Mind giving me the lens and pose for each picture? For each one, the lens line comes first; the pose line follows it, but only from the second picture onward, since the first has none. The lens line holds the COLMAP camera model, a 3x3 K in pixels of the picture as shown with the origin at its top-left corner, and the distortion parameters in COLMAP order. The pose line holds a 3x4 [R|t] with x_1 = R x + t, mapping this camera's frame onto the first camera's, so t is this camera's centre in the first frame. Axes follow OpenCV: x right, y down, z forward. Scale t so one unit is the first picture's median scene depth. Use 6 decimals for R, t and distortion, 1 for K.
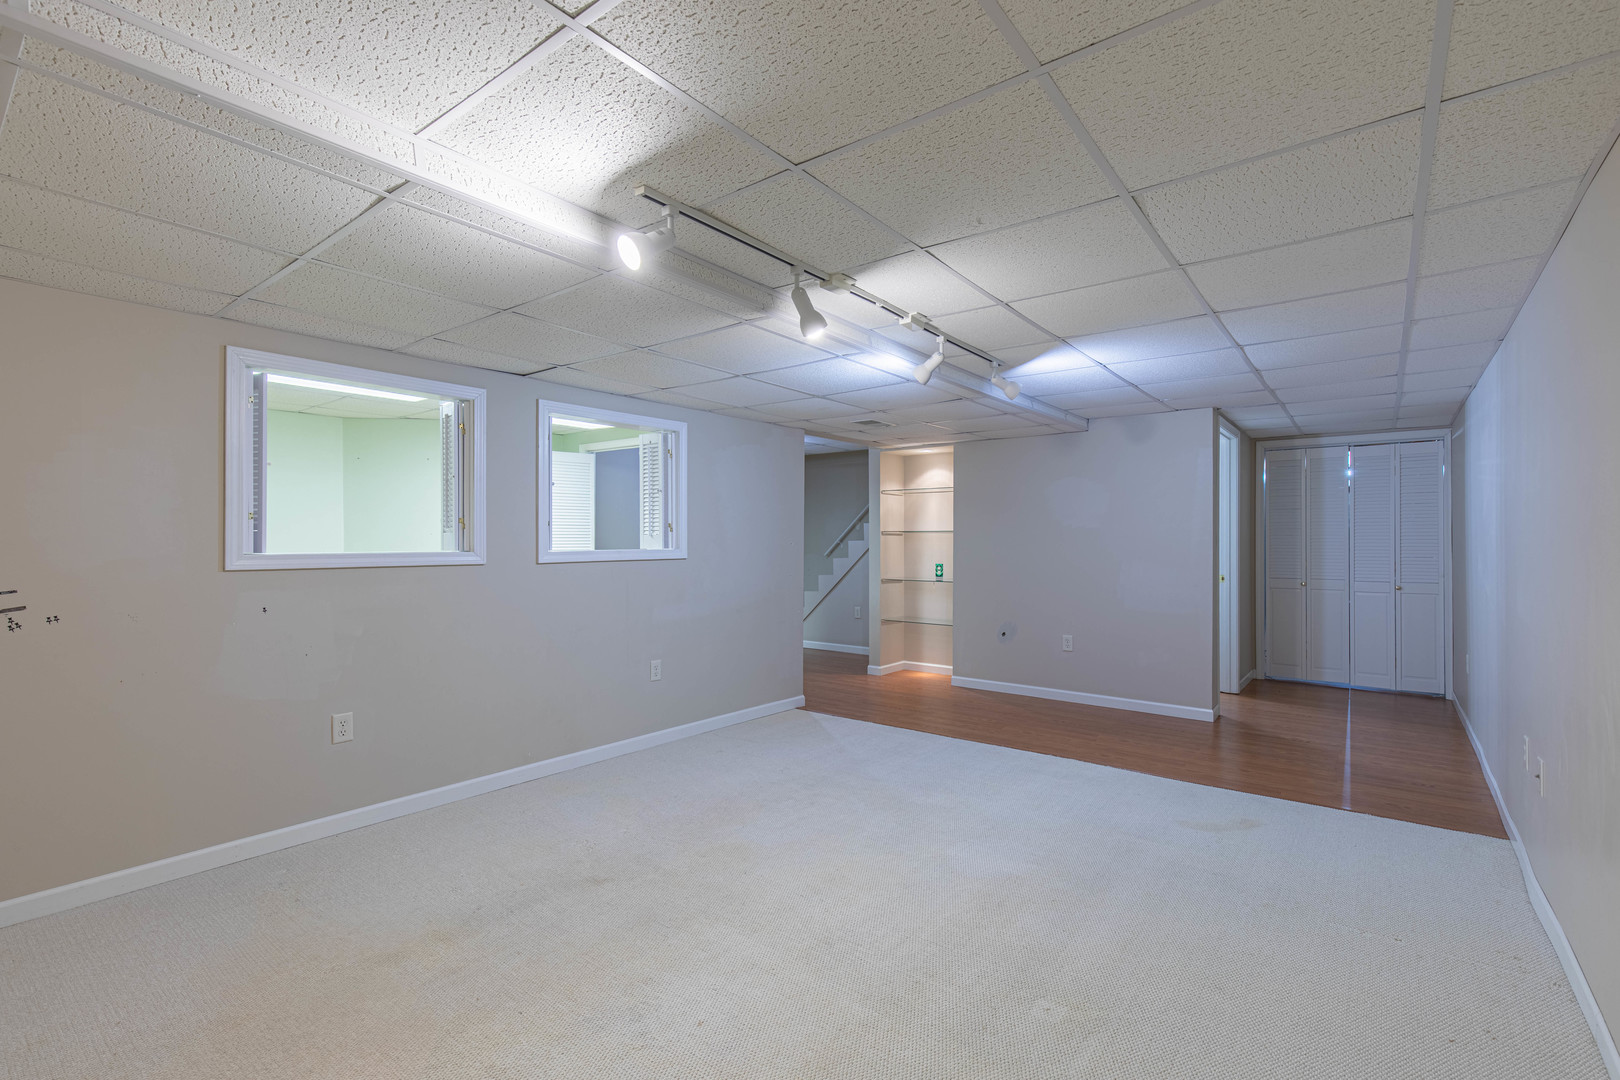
lens RADIAL K [[725.0, 0, 840.5], [0, 725.0, 540.0], [0, 0, 1]] dist [0.005645, 0.000498]
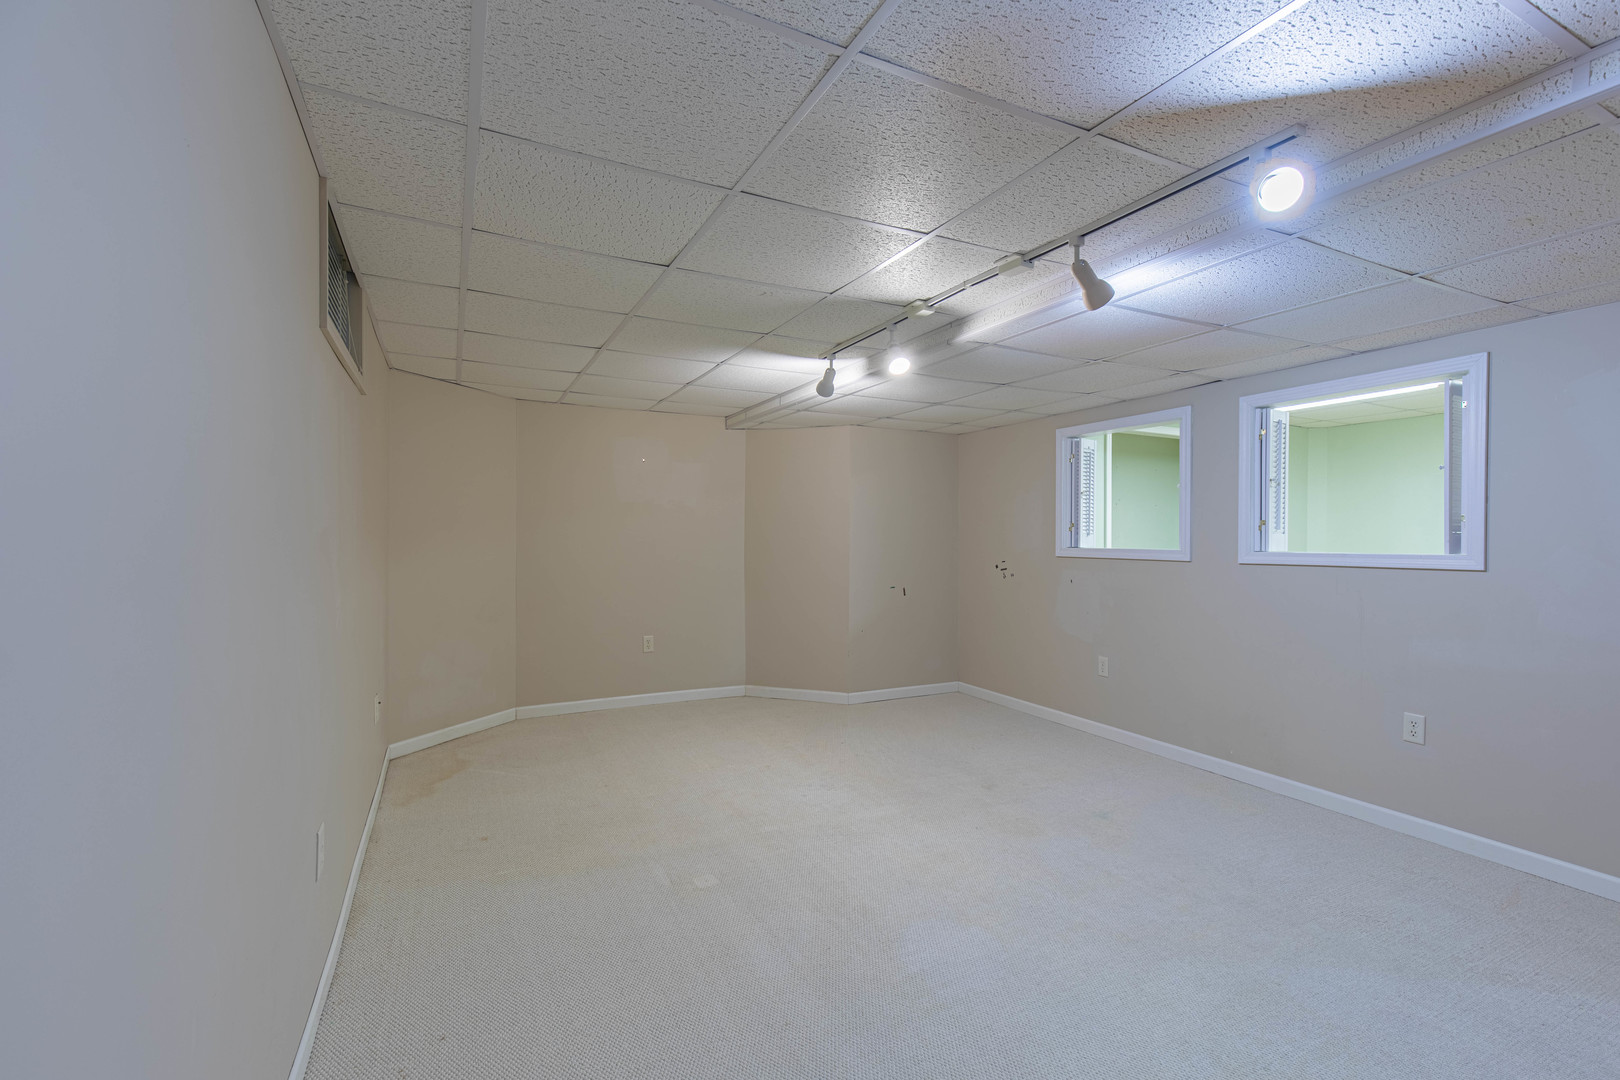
lens RADIAL K [[725.0, 0, 814.0], [0, 725.0, 538.6], [0, 0, 1]] dist [0.005645, 0.000498]
pose [[-0.454157, -0.000016, -0.890922, 0.820361], [-0.003582, 0.999992, 0.001808, -0.001911], [0.890915, 0.004013, -0.454153, 1.045193]]
